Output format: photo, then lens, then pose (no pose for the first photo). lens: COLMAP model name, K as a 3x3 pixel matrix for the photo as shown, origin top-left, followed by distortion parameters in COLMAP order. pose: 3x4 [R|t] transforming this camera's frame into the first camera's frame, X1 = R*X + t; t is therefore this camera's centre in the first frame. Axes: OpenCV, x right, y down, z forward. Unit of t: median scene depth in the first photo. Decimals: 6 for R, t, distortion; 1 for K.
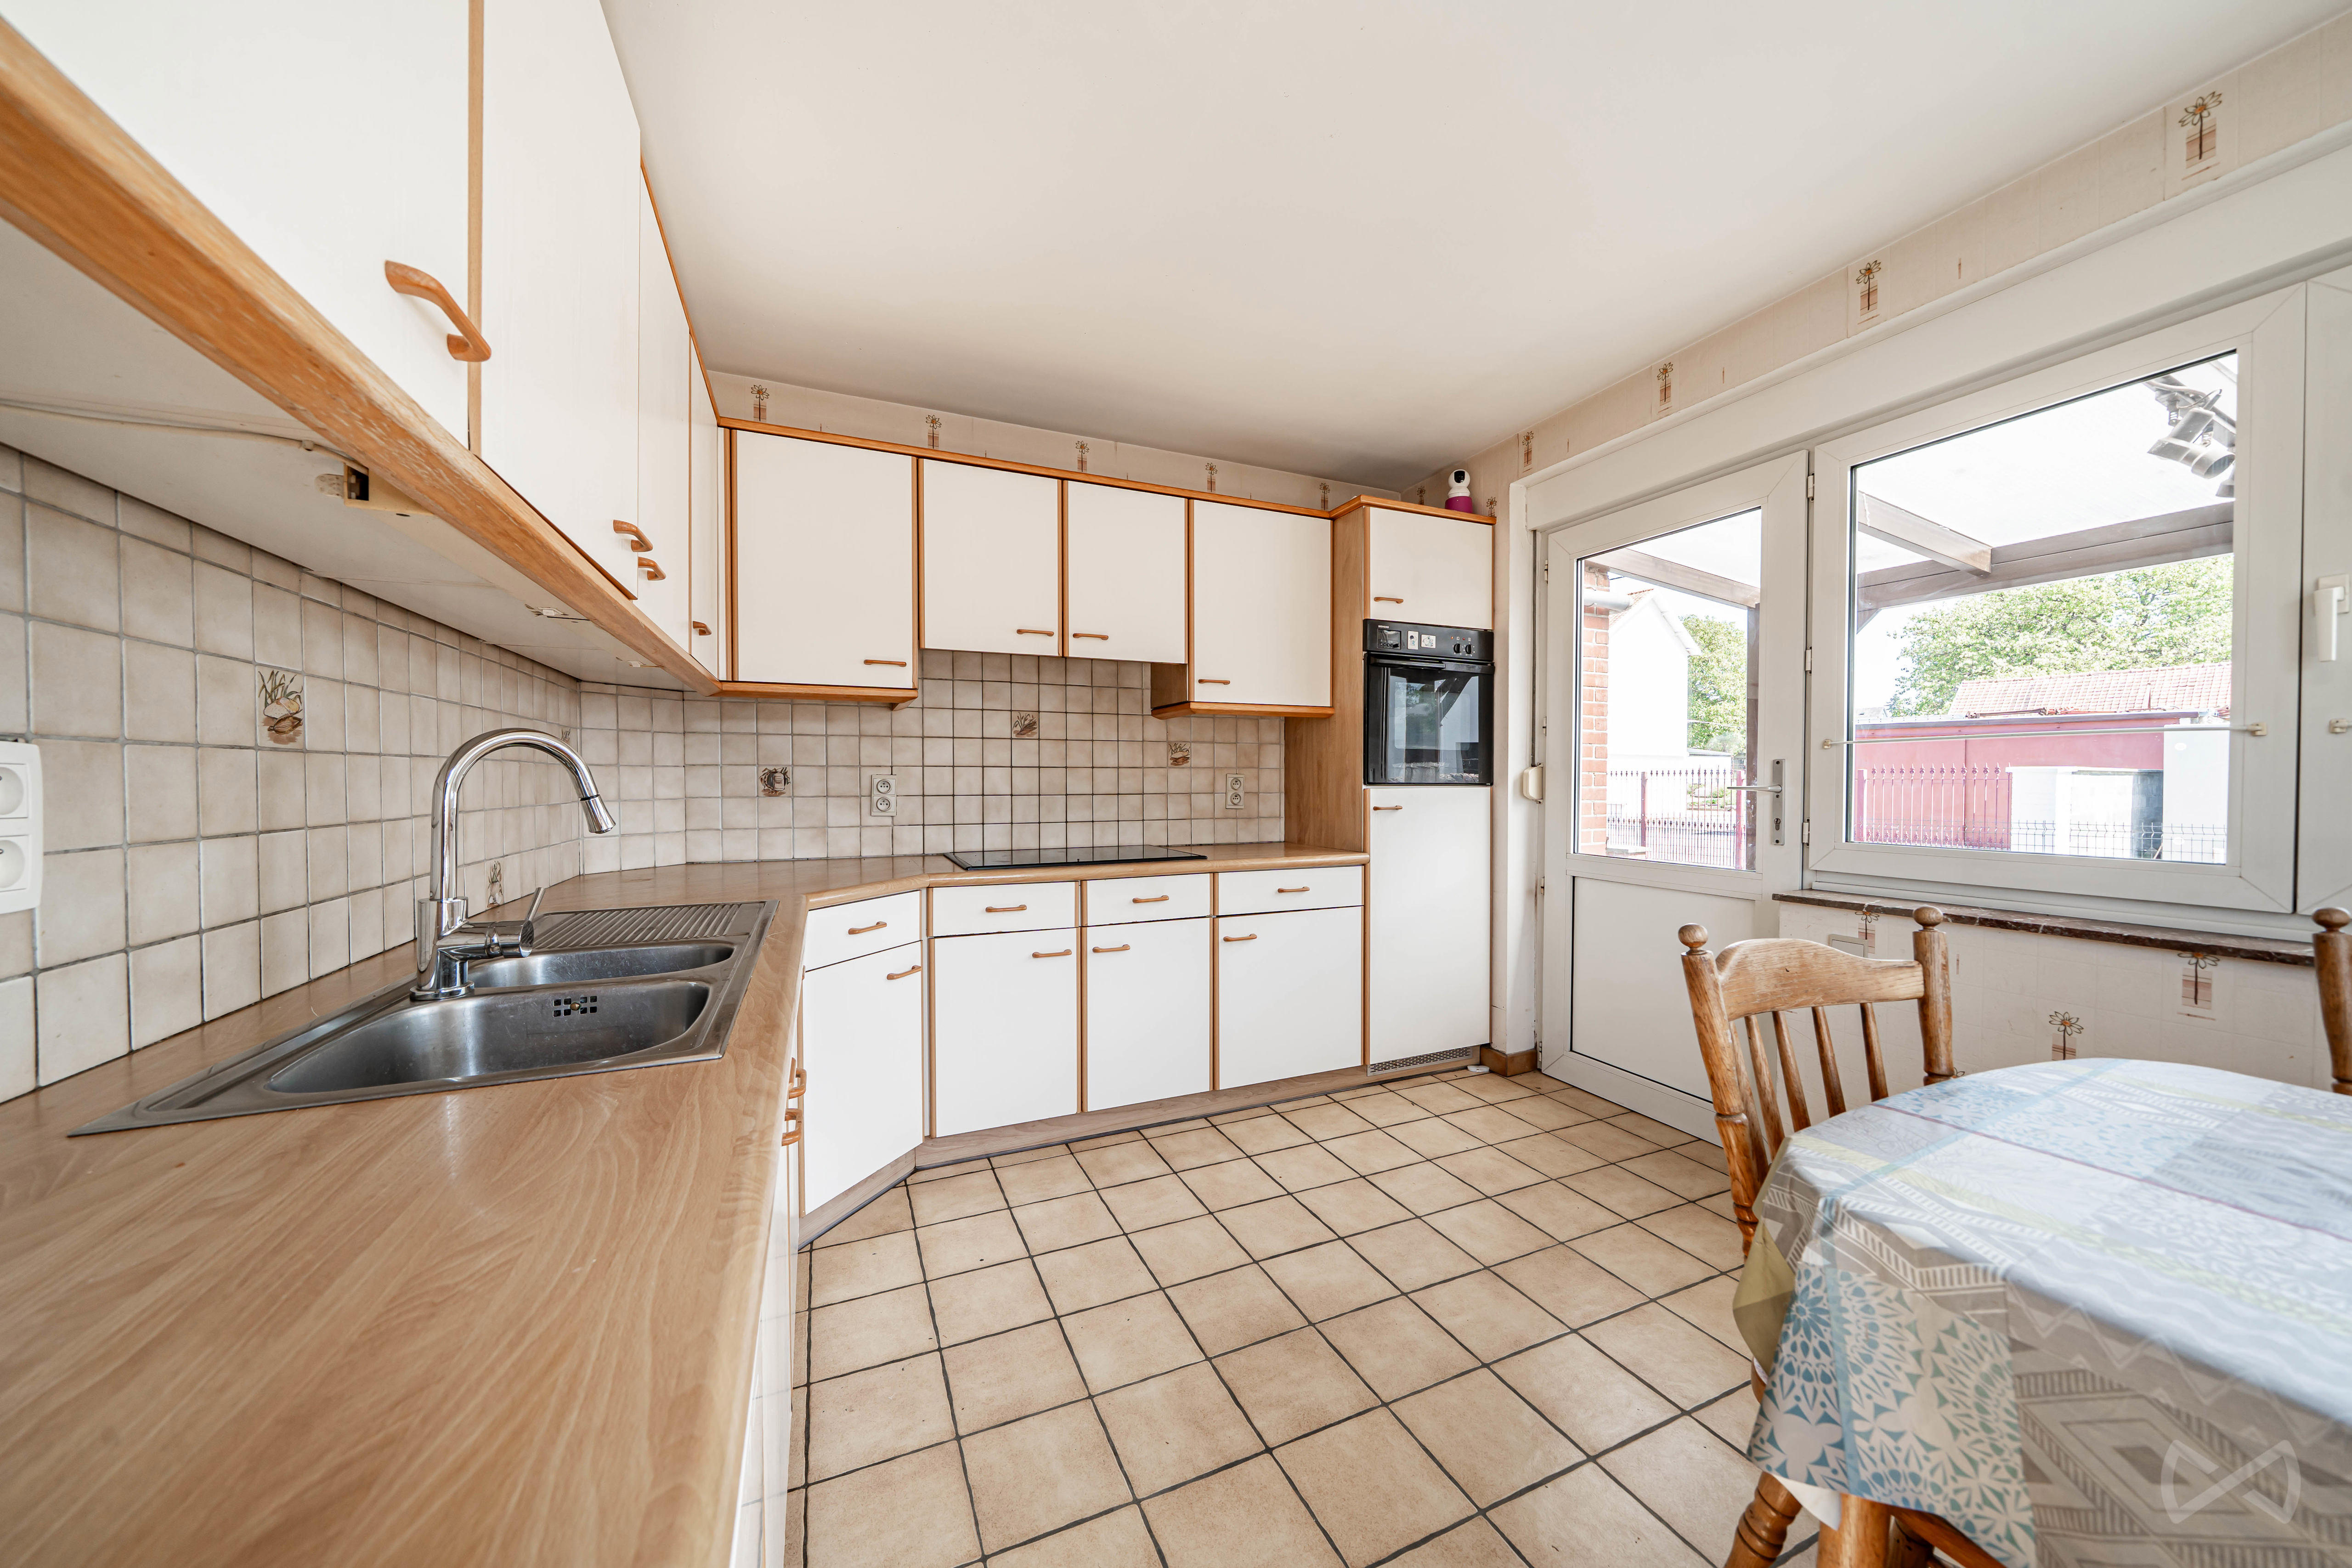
lens RADIAL K [[816.6, 0, 1179.6], [0, 816.6, 794.1], [0, 0, 1]] dist [-0.007345, 0.000371]
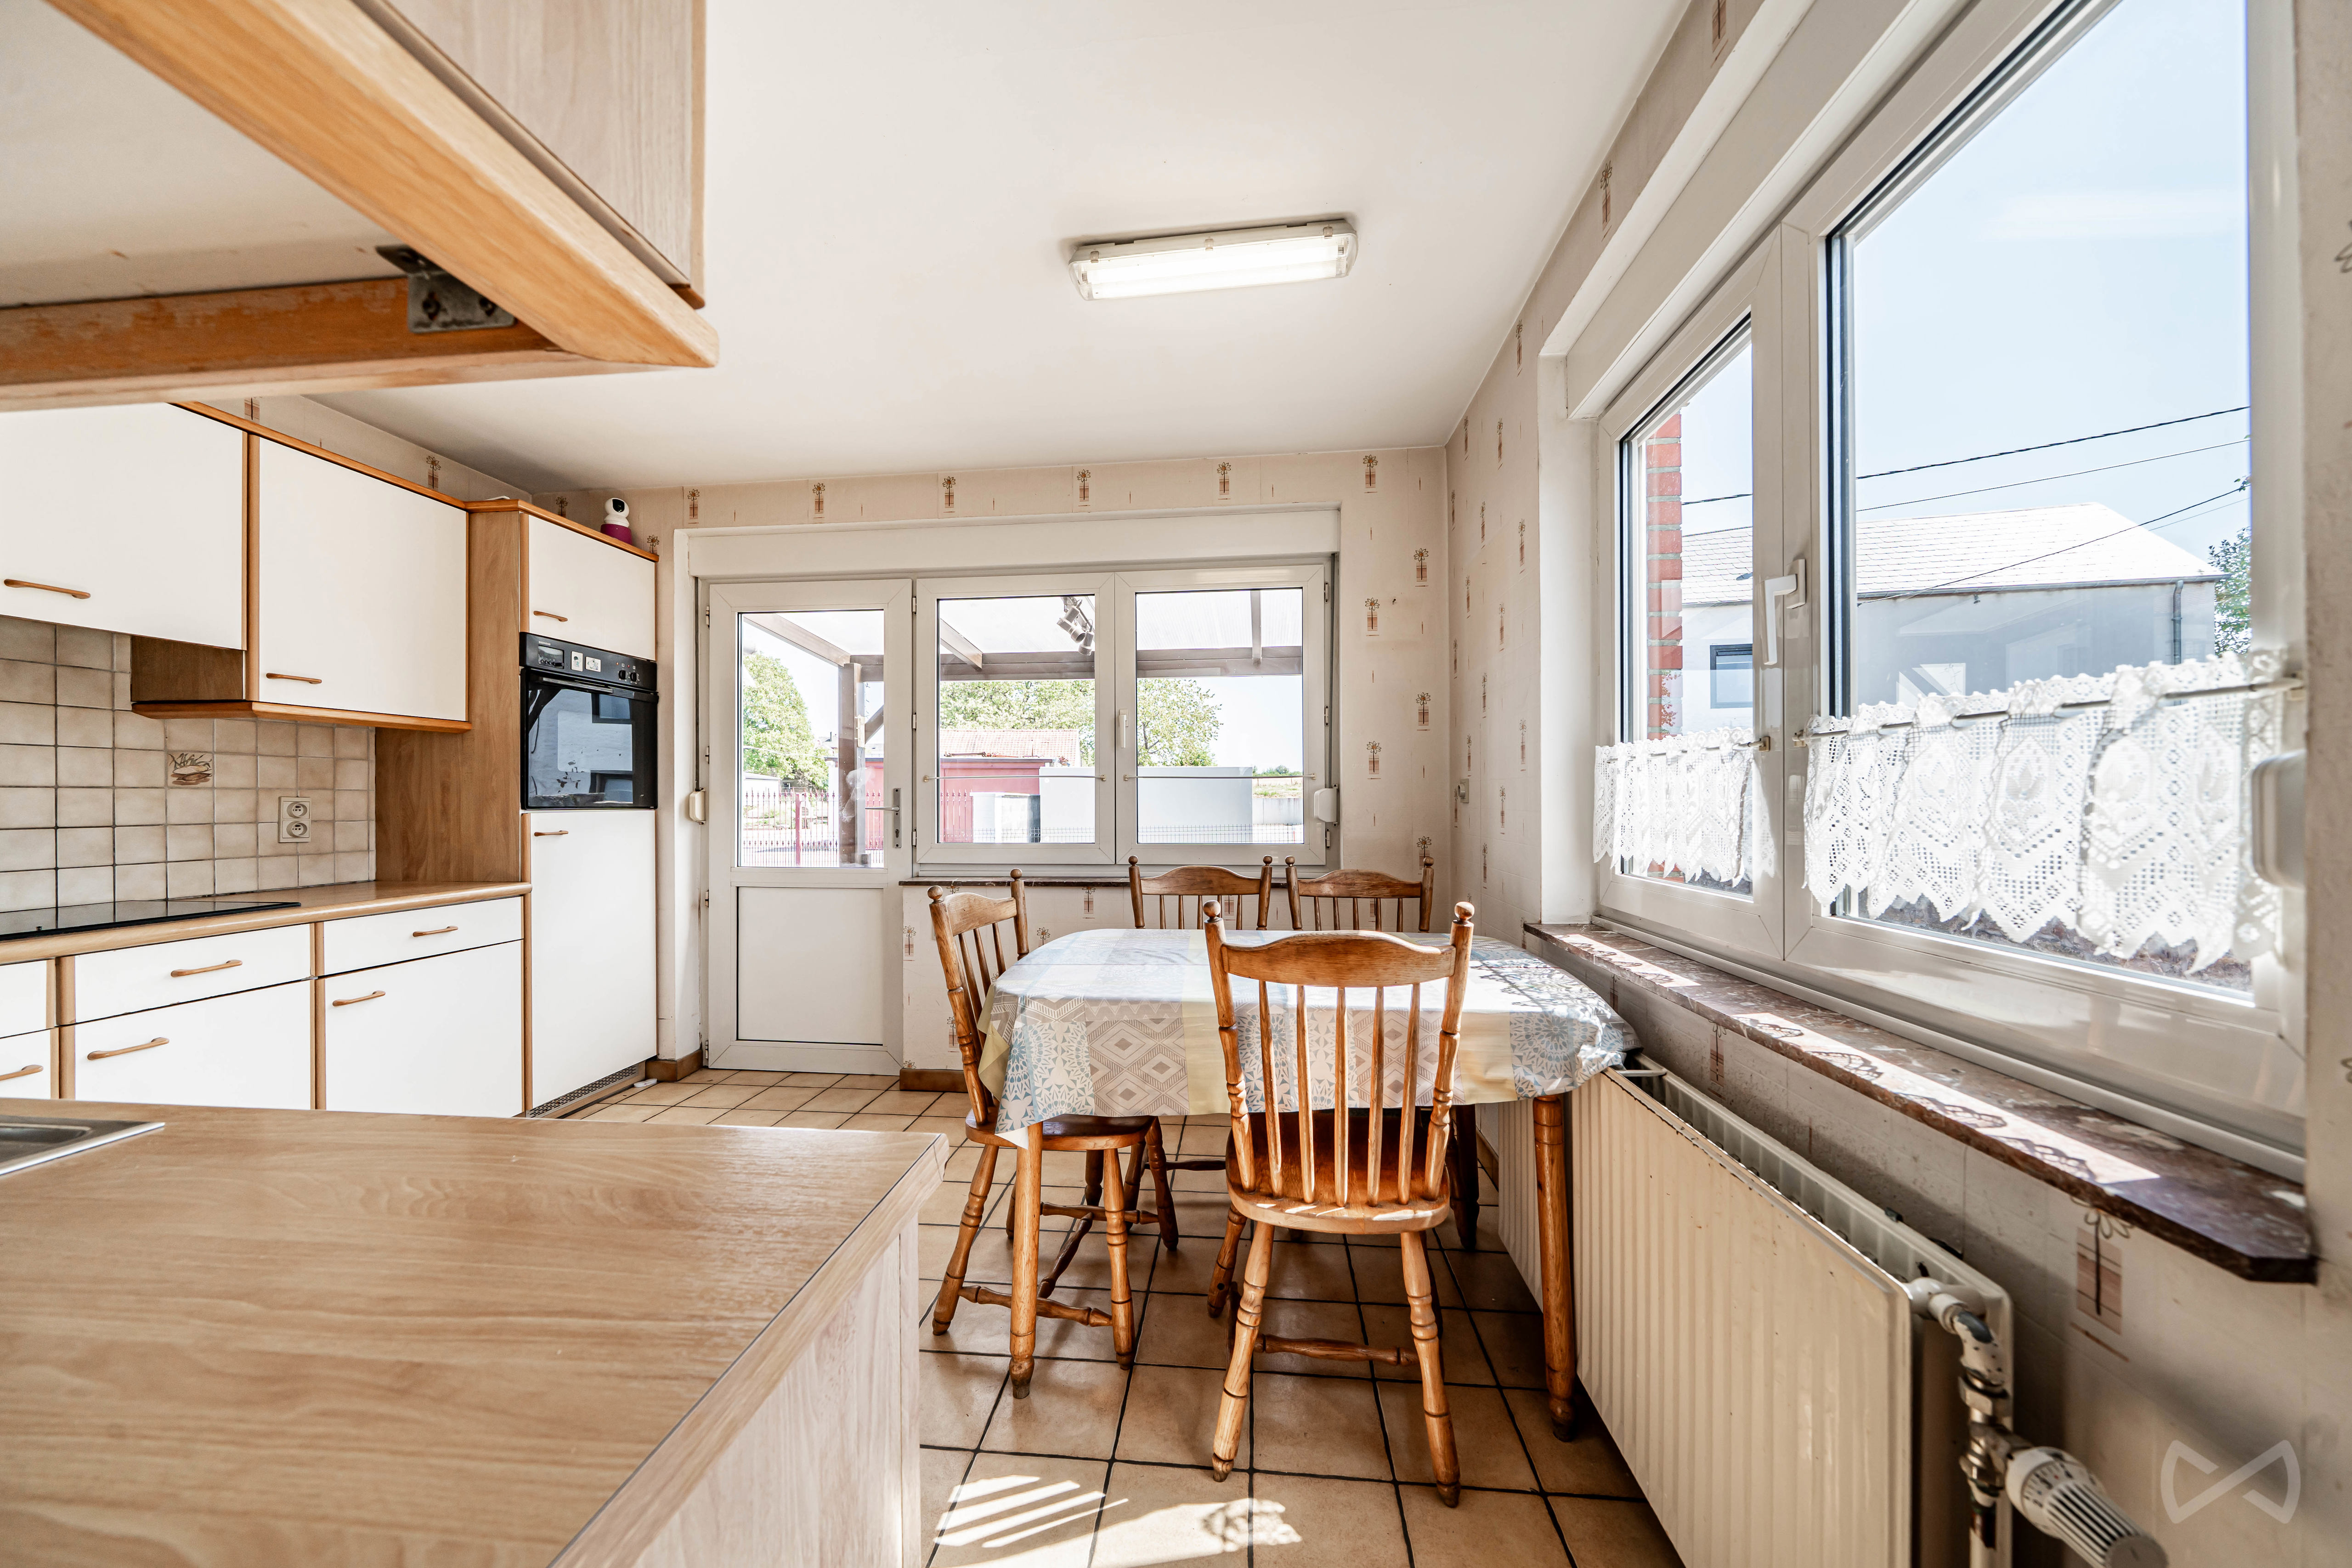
lens RADIAL K [[826.8, 0, 1167.0], [0, 826.8, 789.8], [0, 0, 1]] dist [-0.001945, -0.000120]
pose [[0.500033, 0.009225, 0.865957, -0.214236], [0.018641, 0.999597, -0.021413, 0.000462], [-0.865806, 0.026849, 0.499659, -0.105119]]
